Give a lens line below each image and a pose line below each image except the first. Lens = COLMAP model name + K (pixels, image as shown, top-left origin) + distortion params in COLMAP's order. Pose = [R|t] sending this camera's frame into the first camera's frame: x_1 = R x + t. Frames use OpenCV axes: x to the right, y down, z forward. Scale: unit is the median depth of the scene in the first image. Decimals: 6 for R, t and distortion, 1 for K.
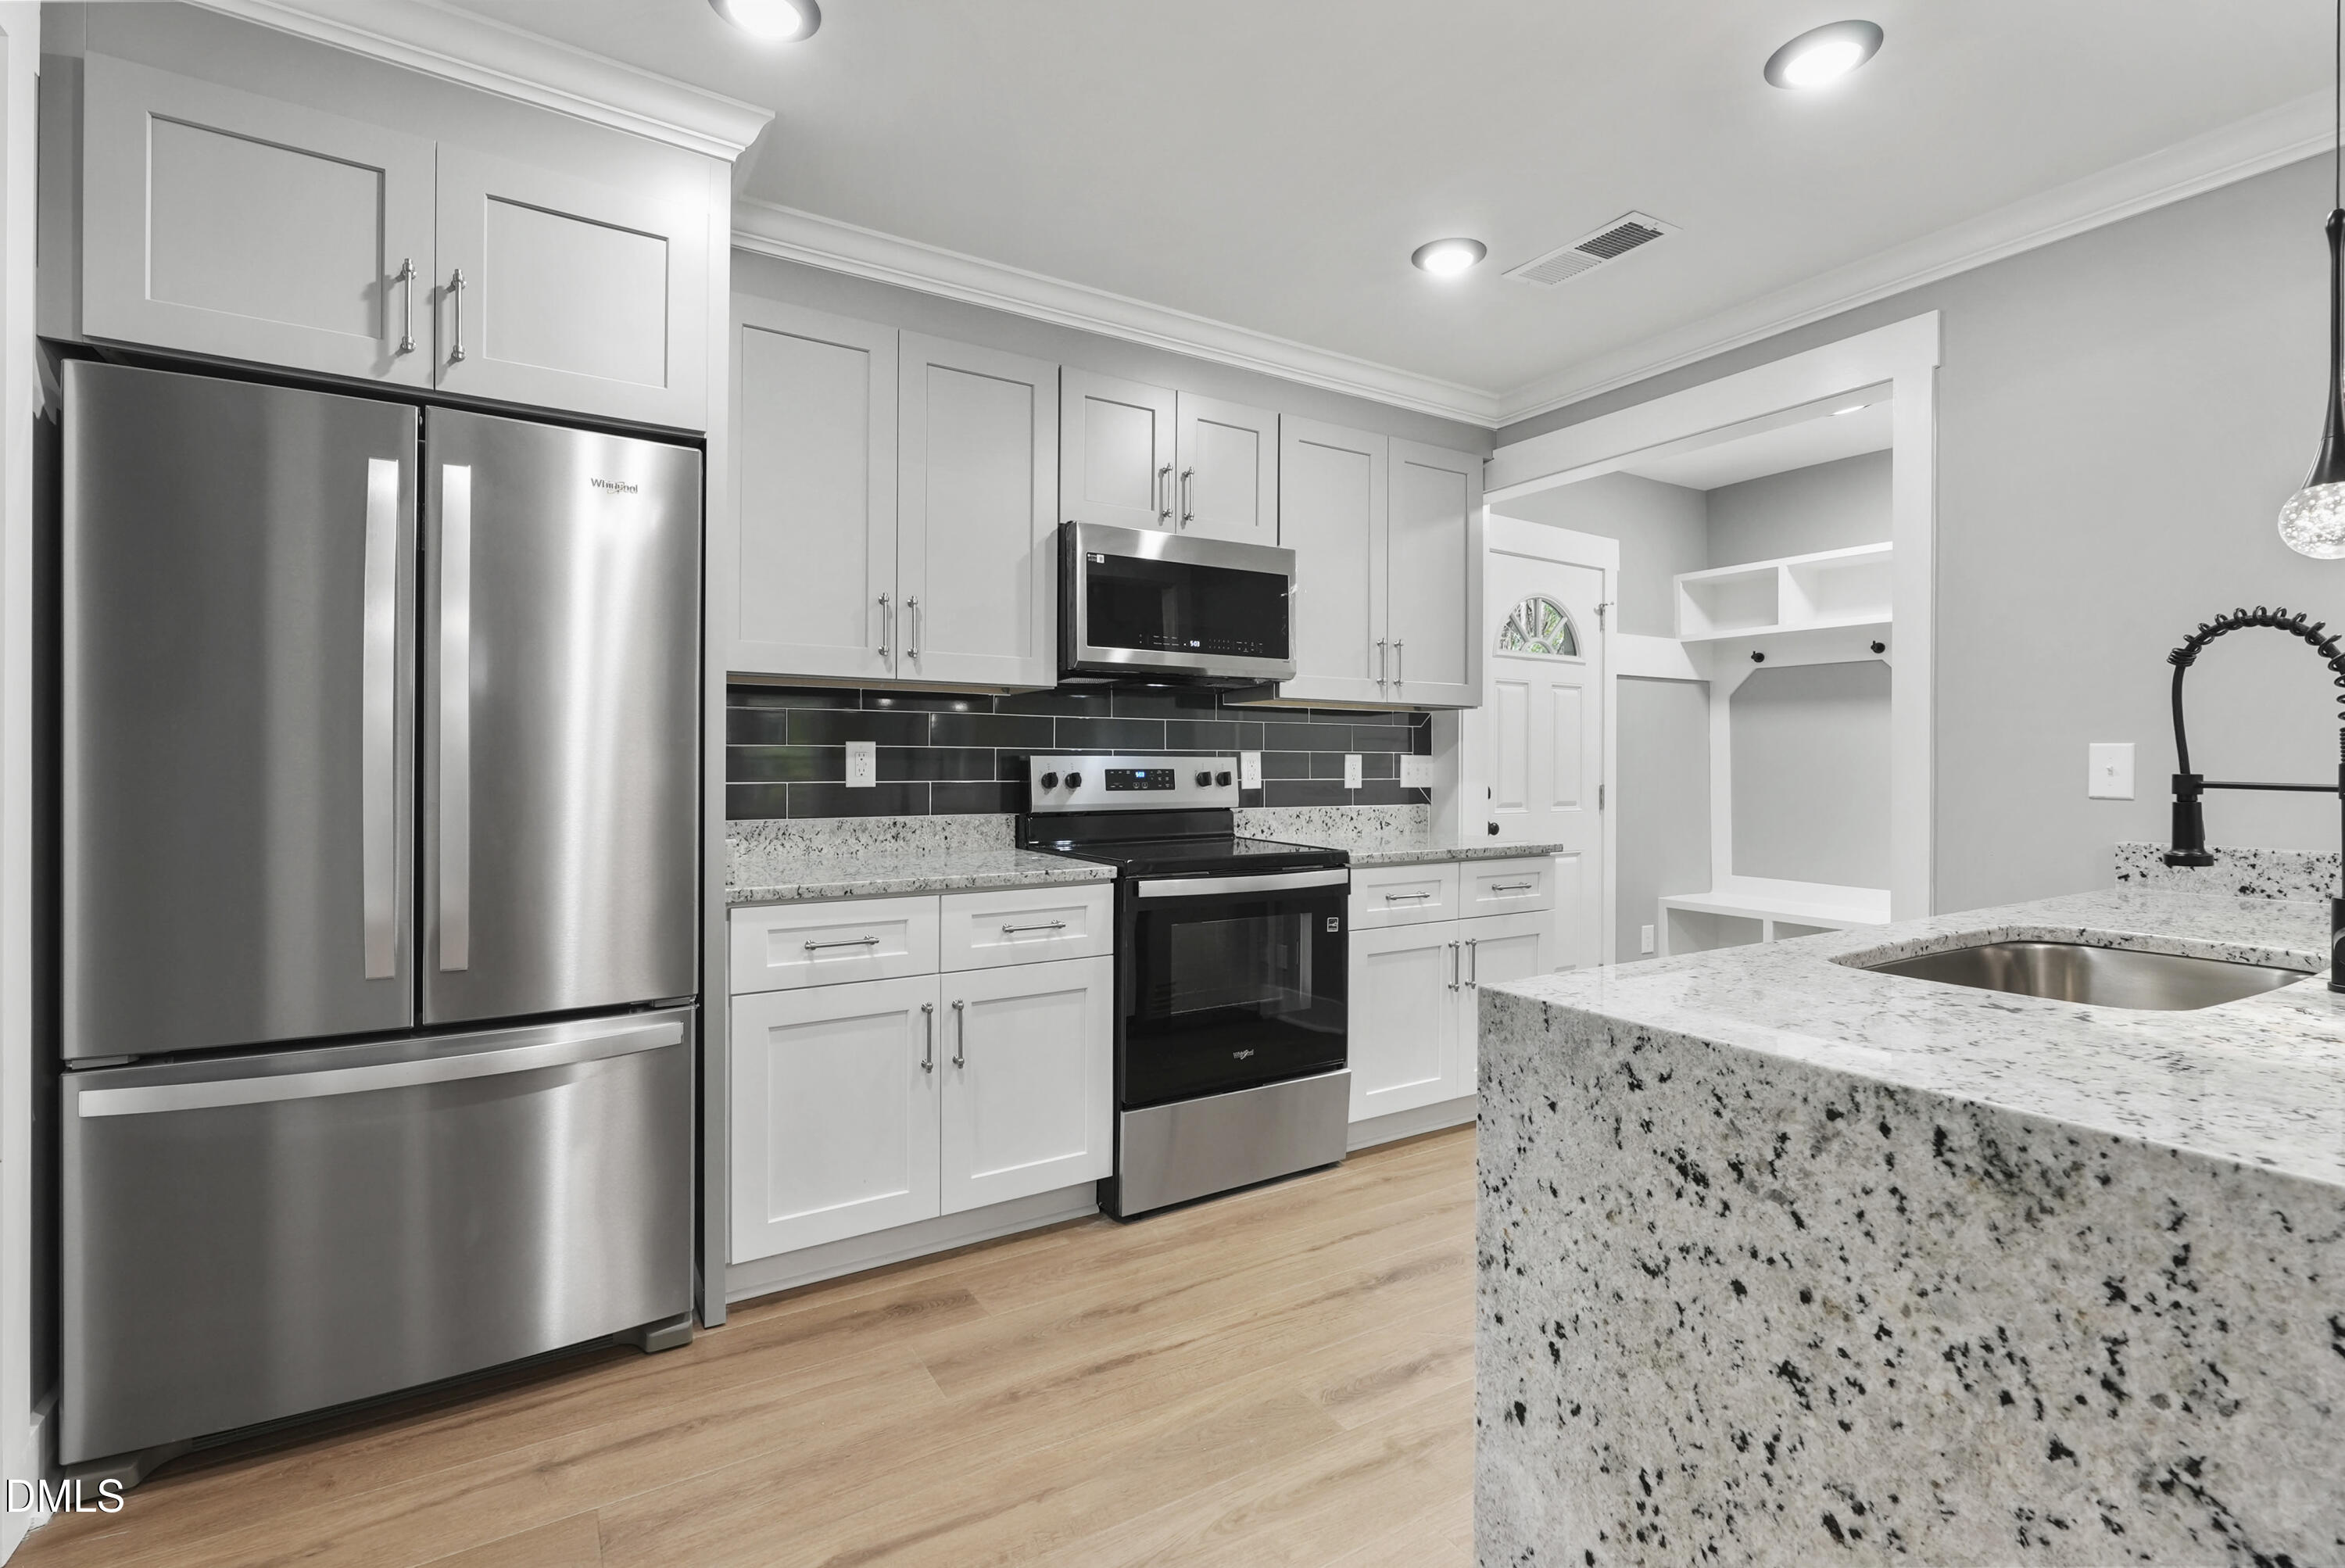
lens RADIAL K [[1062.9, 0, 1169.5], [0, 1062.9, 759.5], [0, 0, 1]] dist [-0.011510, 0.005312]
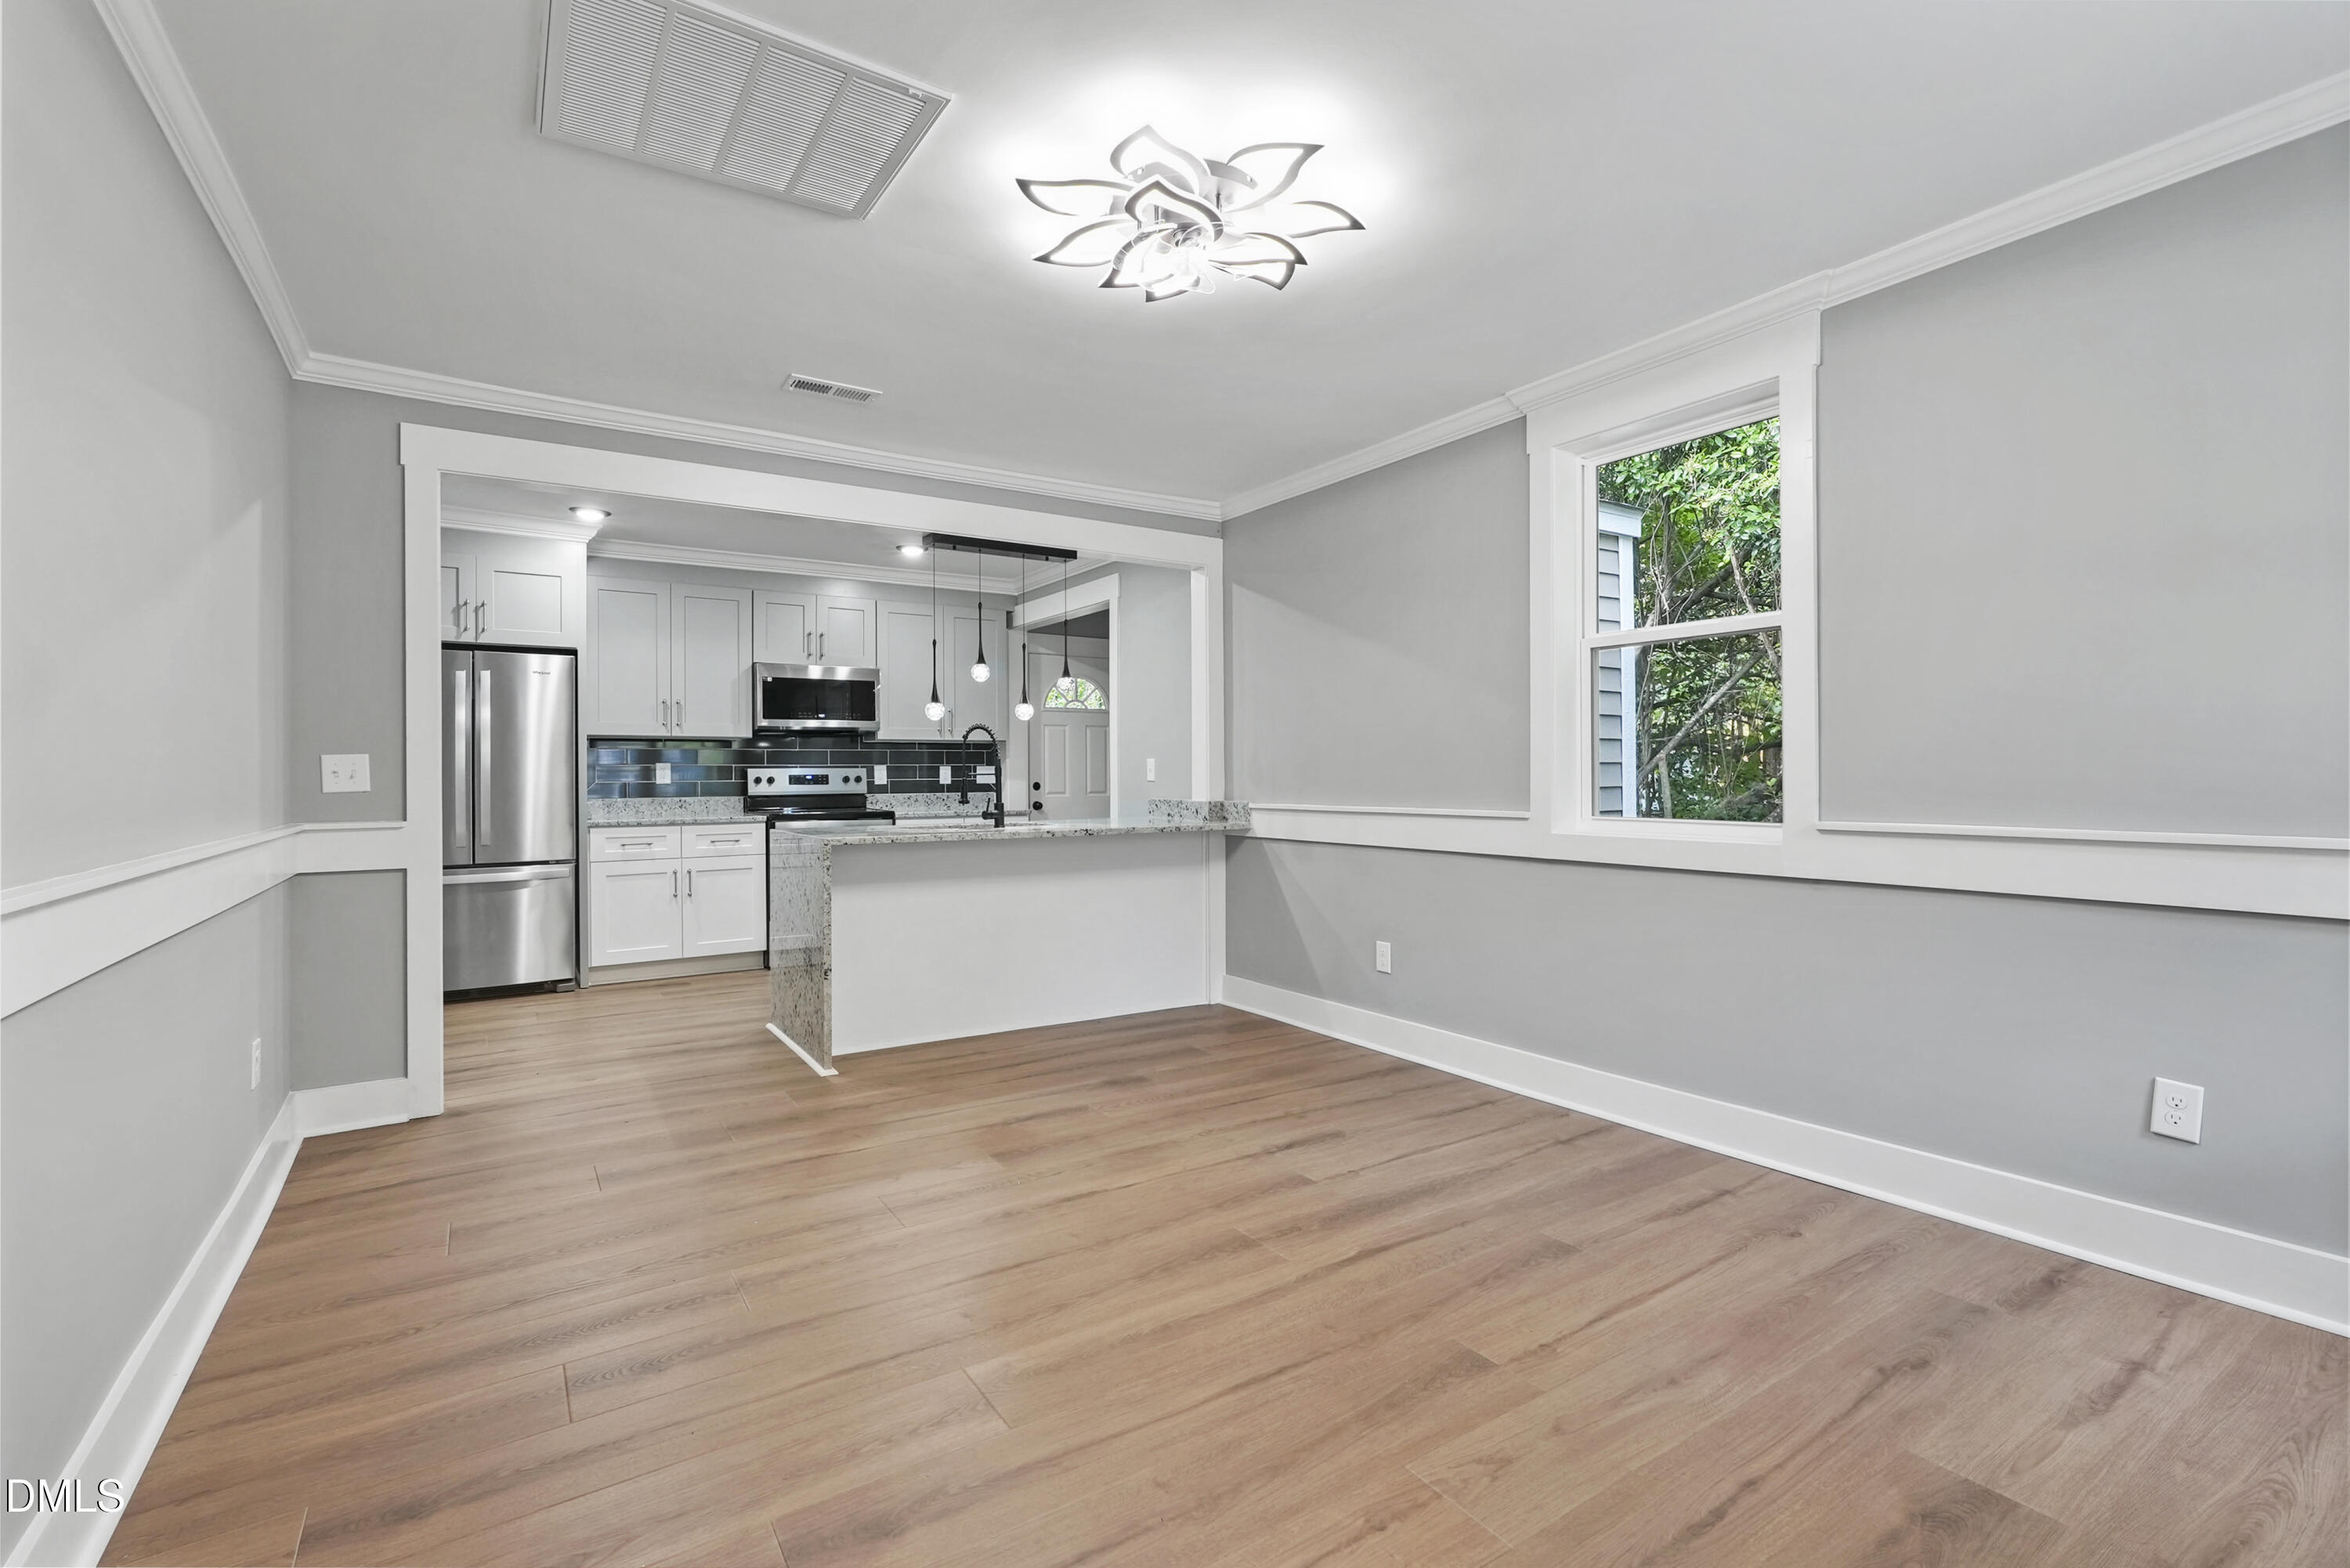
lens RADIAL K [[1065.1, 0, 1170.6], [0, 1065.1, 772.2], [0, 0, 1]] dist [-0.011510, 0.005312]
pose [[0.999739, -0.010326, 0.020363, 0.815437], [0.010284, 0.999945, 0.002186, 0.009304], [-0.020385, -0.001976, 0.999790, -1.389389]]
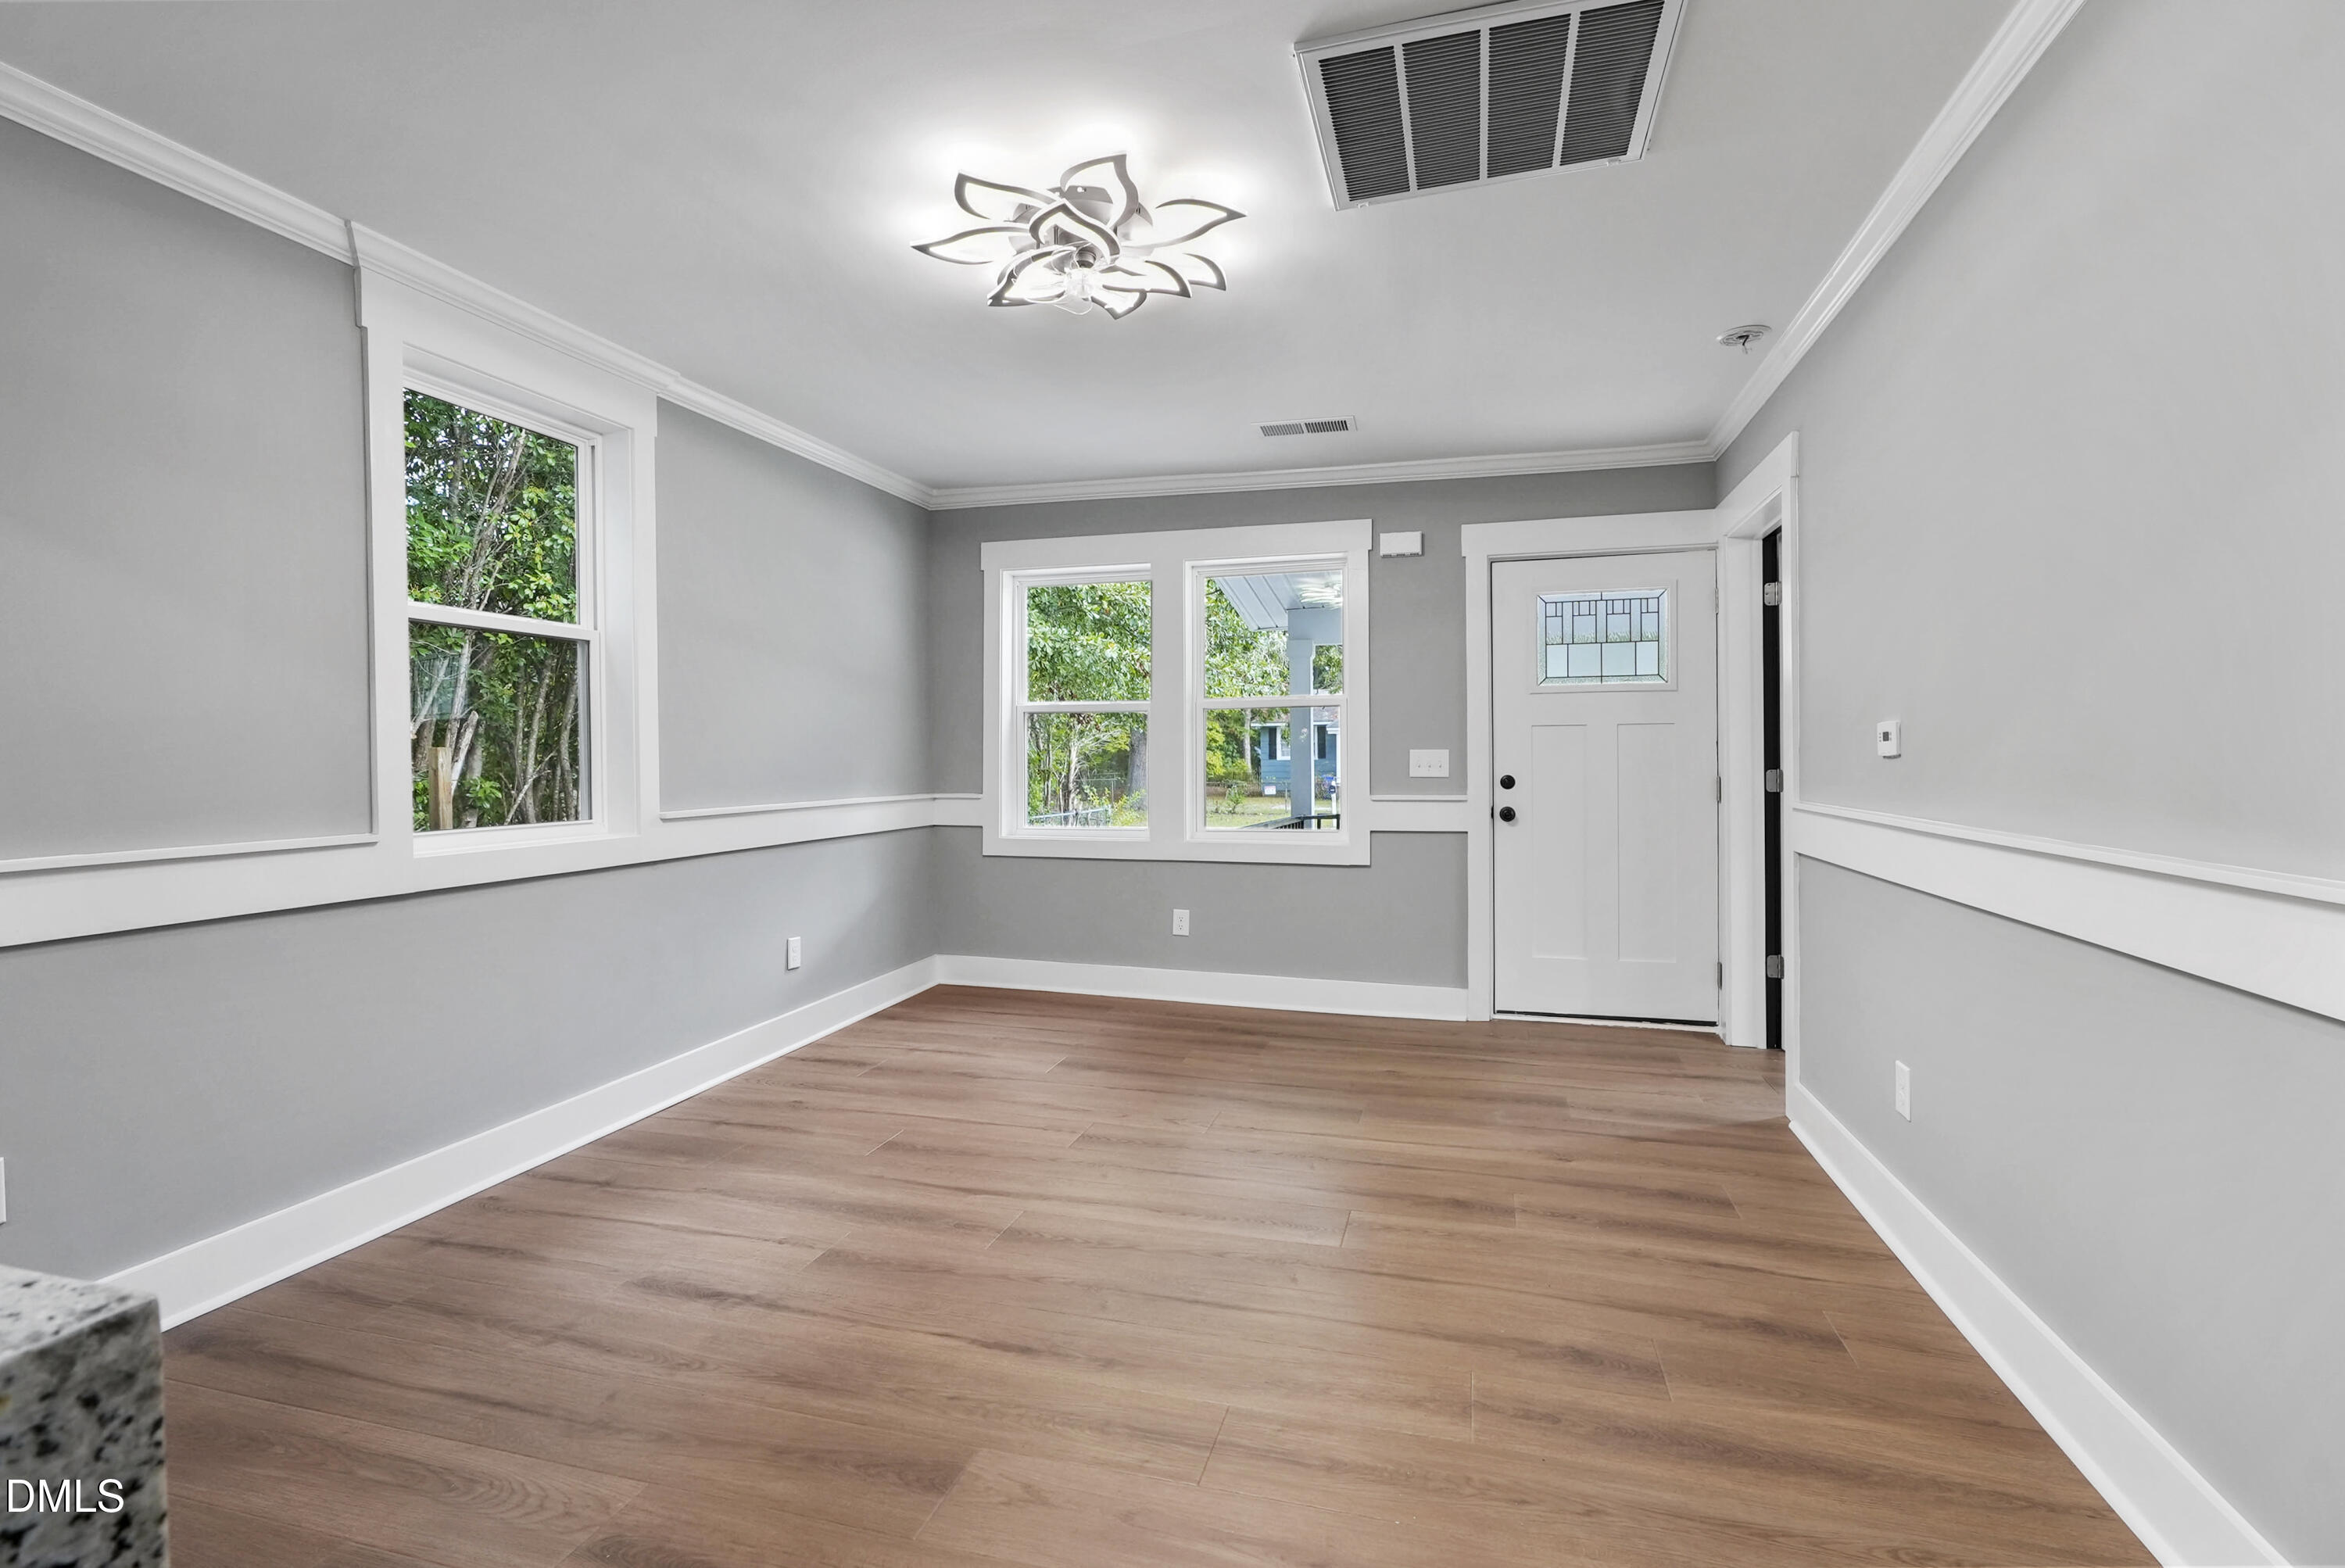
lens RADIAL K [[1062.9, 0, 1164.2], [0, 1062.9, 771.1], [0, 0, 1]] dist [-0.011510, 0.005312]
pose [[-0.670107, -0.004322, 0.742252, 0.053526], [0.008632, 0.999870, 0.013615, 0.003507], [-0.742215, 0.015531, -0.669982, 0.184115]]
